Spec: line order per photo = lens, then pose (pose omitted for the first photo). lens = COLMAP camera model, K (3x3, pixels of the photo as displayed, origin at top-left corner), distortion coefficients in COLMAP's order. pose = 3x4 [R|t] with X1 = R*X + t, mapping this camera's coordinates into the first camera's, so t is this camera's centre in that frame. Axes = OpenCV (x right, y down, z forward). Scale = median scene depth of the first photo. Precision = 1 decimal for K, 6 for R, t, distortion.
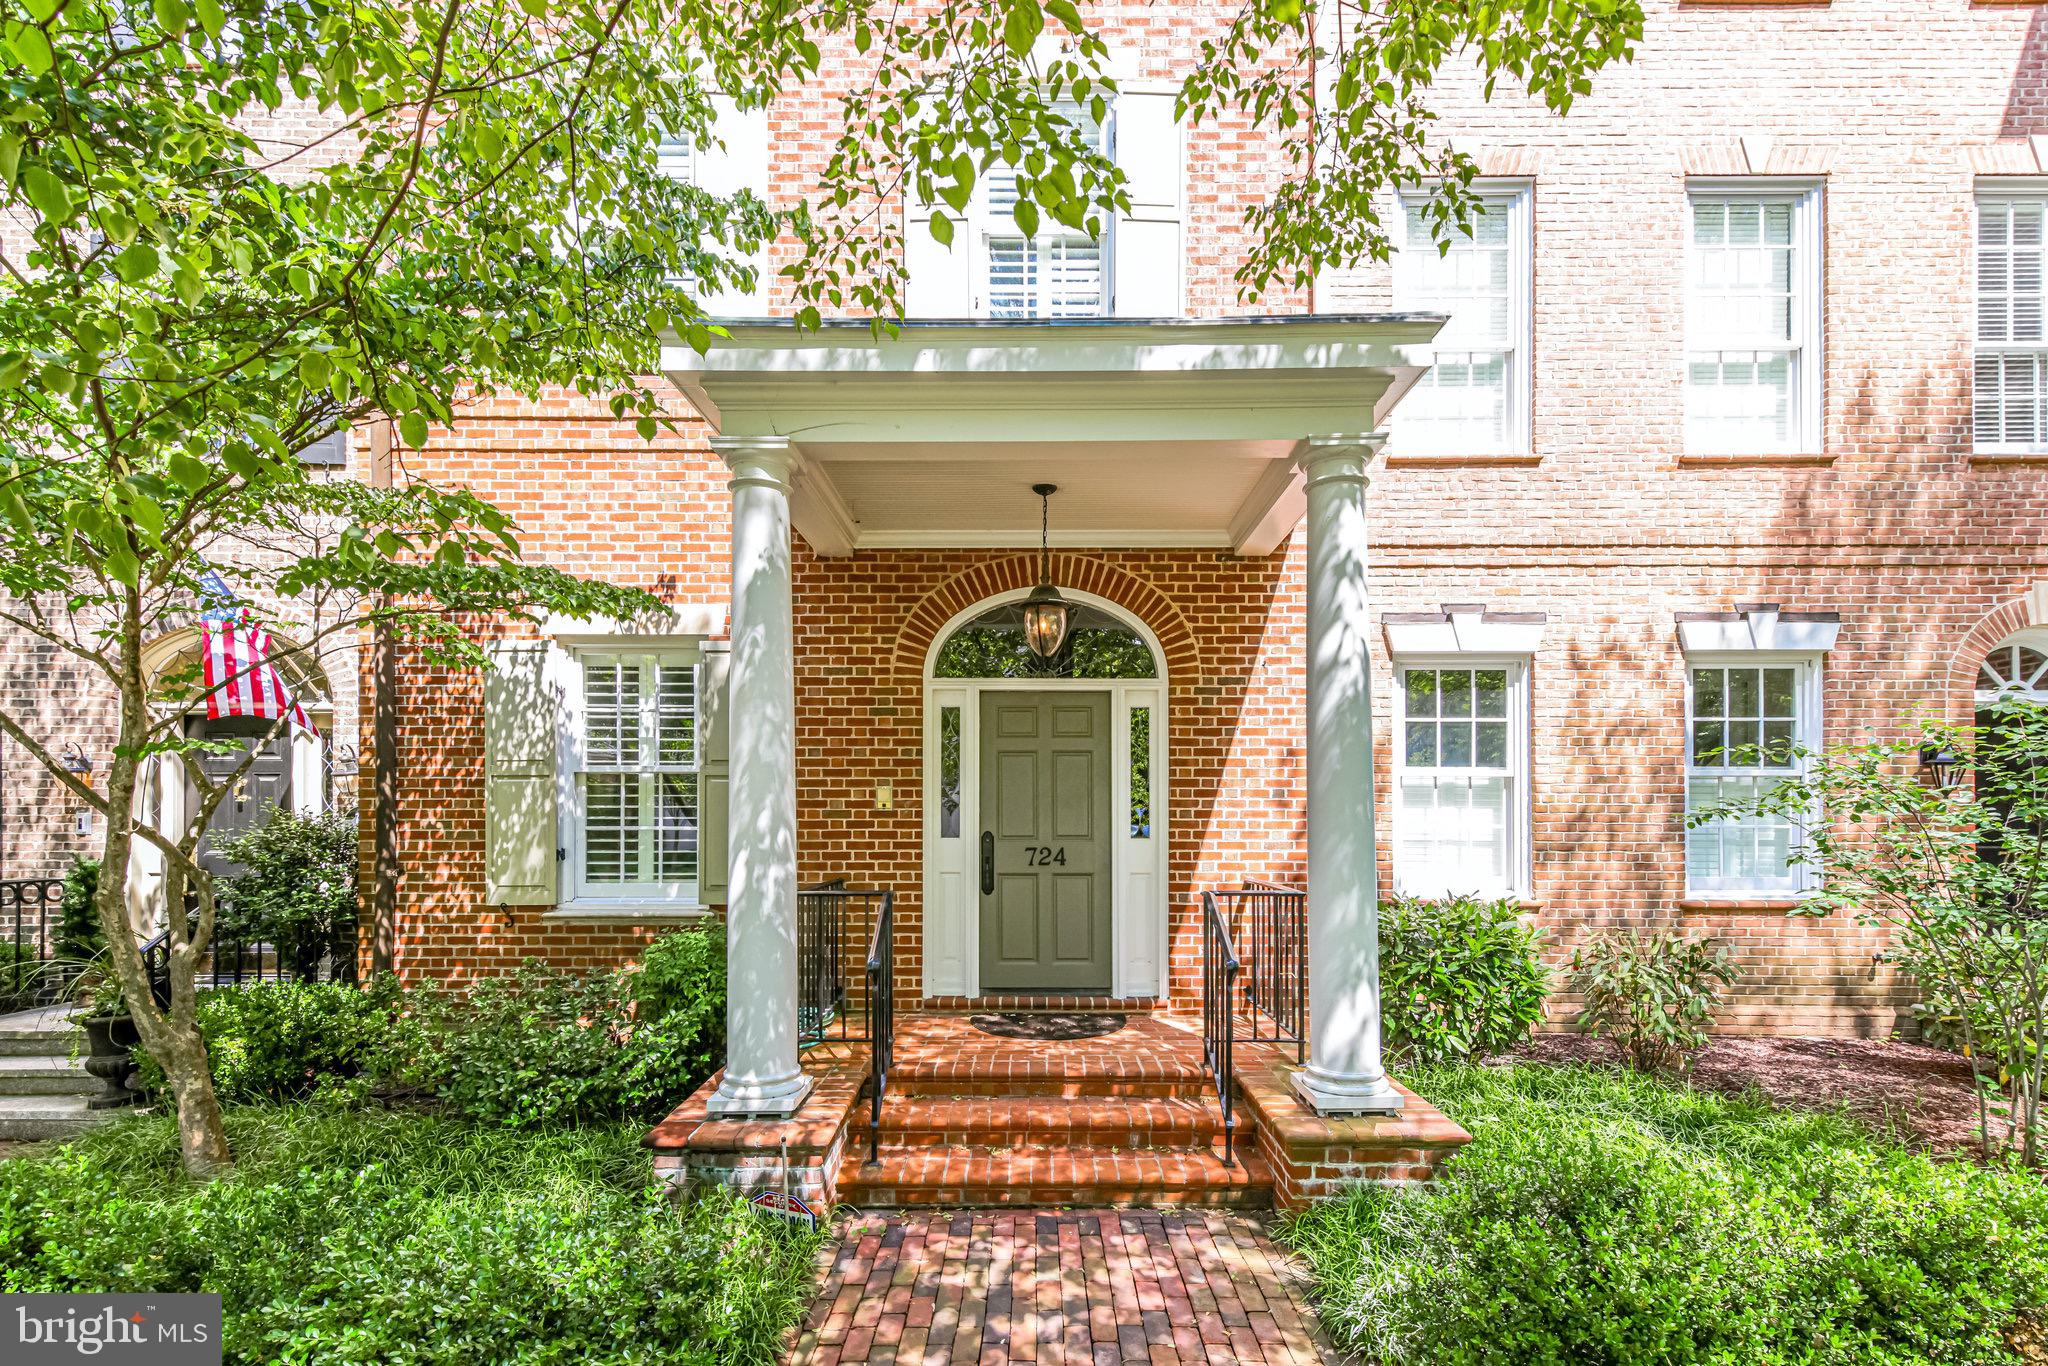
lens RADIAL K [[887.5, 0, 1029.8], [0, 887.5, 812.6], [0, 0, 1]] dist [0.015404, 0.000012]
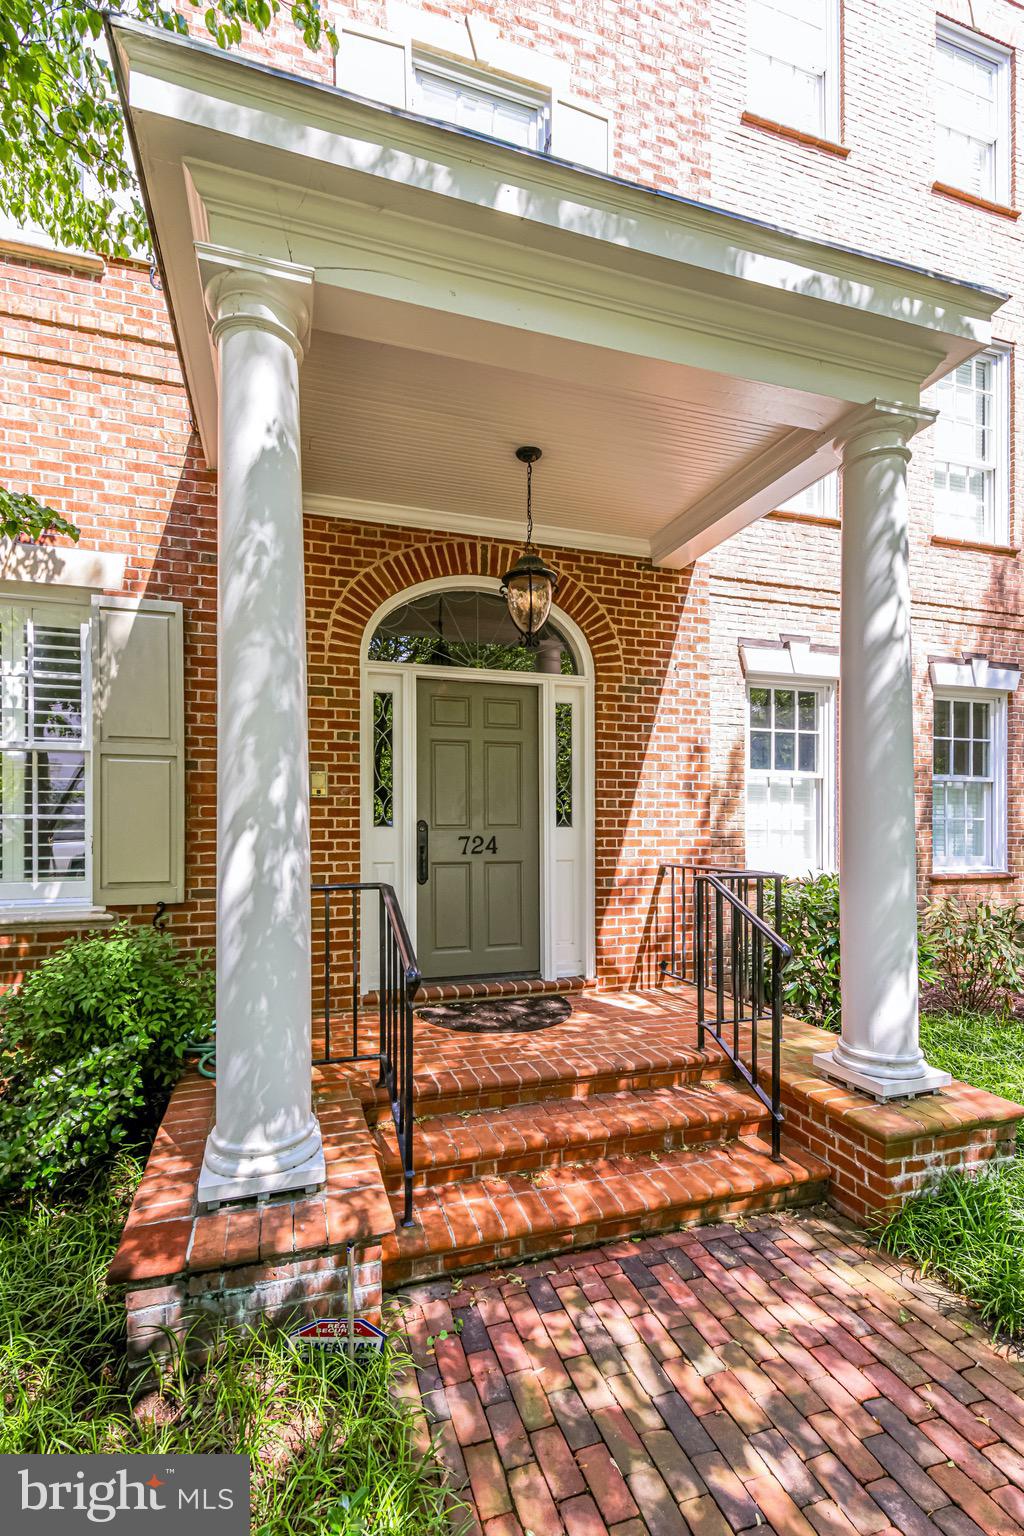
lens RADIAL K [[652.8, 0, 486.6], [0, 652.8, 827.1], [0, 0, 1]] dist [0.019037, -0.006600]
pose [[0.956213, -0.000957, 0.292669, -0.197093], [-0.002182, 0.999944, 0.010400, 0.021544], [-0.292663, -0.010583, 0.956157, 0.291864]]
